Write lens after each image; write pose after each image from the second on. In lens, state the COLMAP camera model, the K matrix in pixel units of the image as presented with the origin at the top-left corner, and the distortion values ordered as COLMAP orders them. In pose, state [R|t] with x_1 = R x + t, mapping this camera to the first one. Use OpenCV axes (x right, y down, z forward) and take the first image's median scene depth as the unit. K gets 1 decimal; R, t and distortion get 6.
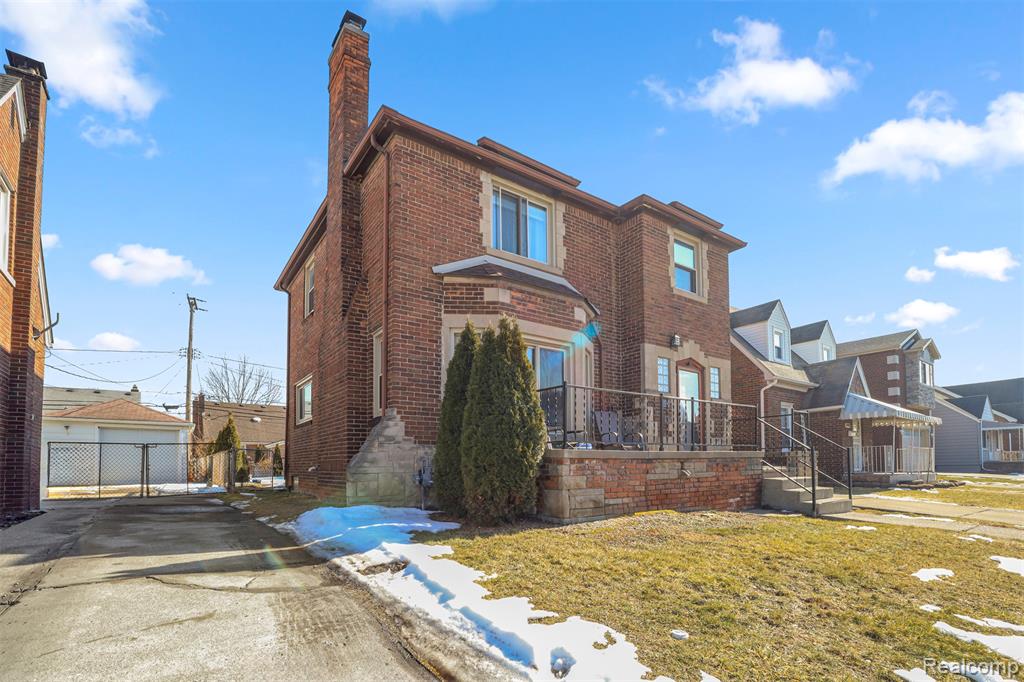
lens RADIAL K [[469.9, 0, 510.2], [0, 469.9, 445.3], [0, 0, 1]] dist [-0.019460, 0.000012]
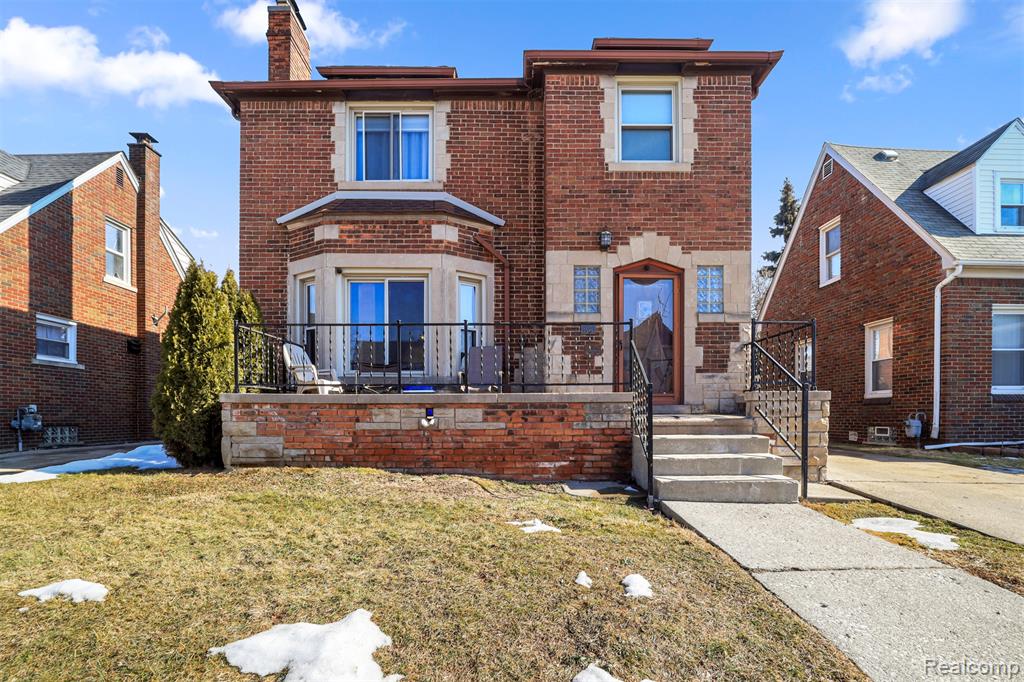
lens RADIAL K [[490.1, 0, 511.0], [0, 490.1, 416.4], [0, 0, 1]] dist [-0.022050, -0.000077]
pose [[0.822694, 0.010904, -0.568380, 0.800252], [0.014317, 0.999102, 0.039889, 0.016684], [0.568304, -0.040954, 0.821799, 0.365818]]
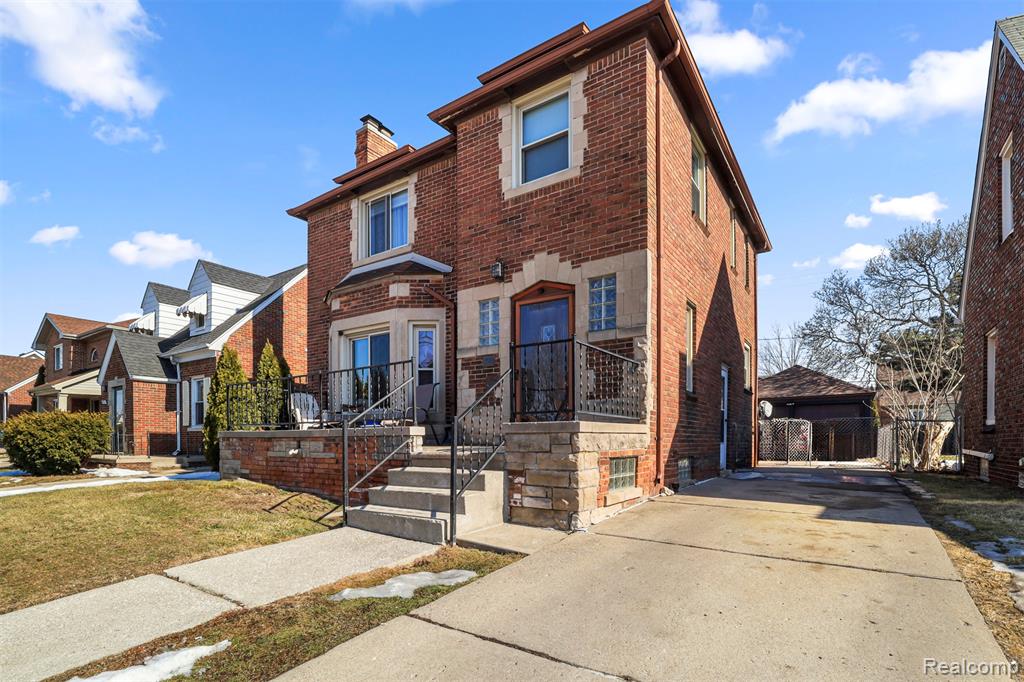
lens RADIAL K [[499.0, 0, 507.5], [0, 499.0, 439.3], [0, 0, 1]] dist [-0.018037, 0.000314]
pose [[0.350959, 0.005238, -0.936376, 1.291296], [0.029500, 0.999426, 0.016647, 0.024242], [0.935926, -0.033466, 0.350604, 0.901933]]
